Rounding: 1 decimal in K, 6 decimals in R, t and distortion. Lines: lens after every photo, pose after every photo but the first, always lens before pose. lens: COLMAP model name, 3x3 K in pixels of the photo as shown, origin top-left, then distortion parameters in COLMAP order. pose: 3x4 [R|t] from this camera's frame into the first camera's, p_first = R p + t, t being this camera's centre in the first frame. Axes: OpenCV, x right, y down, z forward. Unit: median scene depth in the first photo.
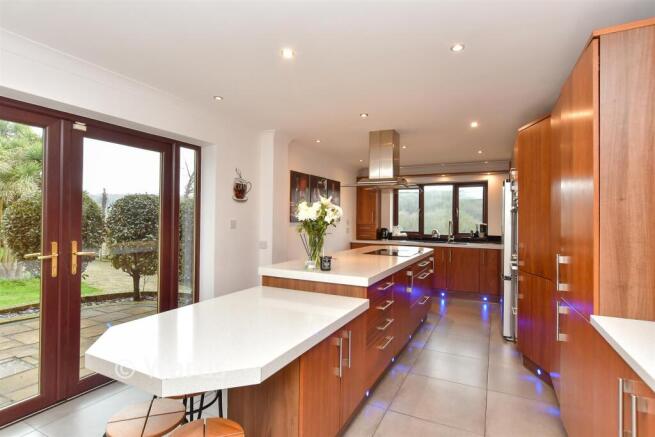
lens RADIAL K [[331.4, 0, 327.3], [0, 331.4, 219.3], [0, 0, 1]] dist [0.000684, 0.003264]
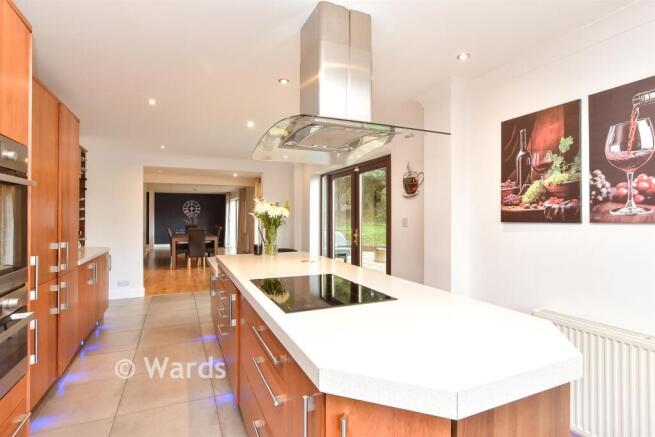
lens RADIAL K [[331.4, 0, 326.3], [0, 331.4, 215.5], [0, 0, 1]] dist [0.000684, 0.003264]
pose [[-0.623150, -0.007977, -0.782062, 0.589123], [-0.001456, 0.999958, -0.009040, 0.003391], [0.782101, -0.004494, -0.623135, 1.403523]]
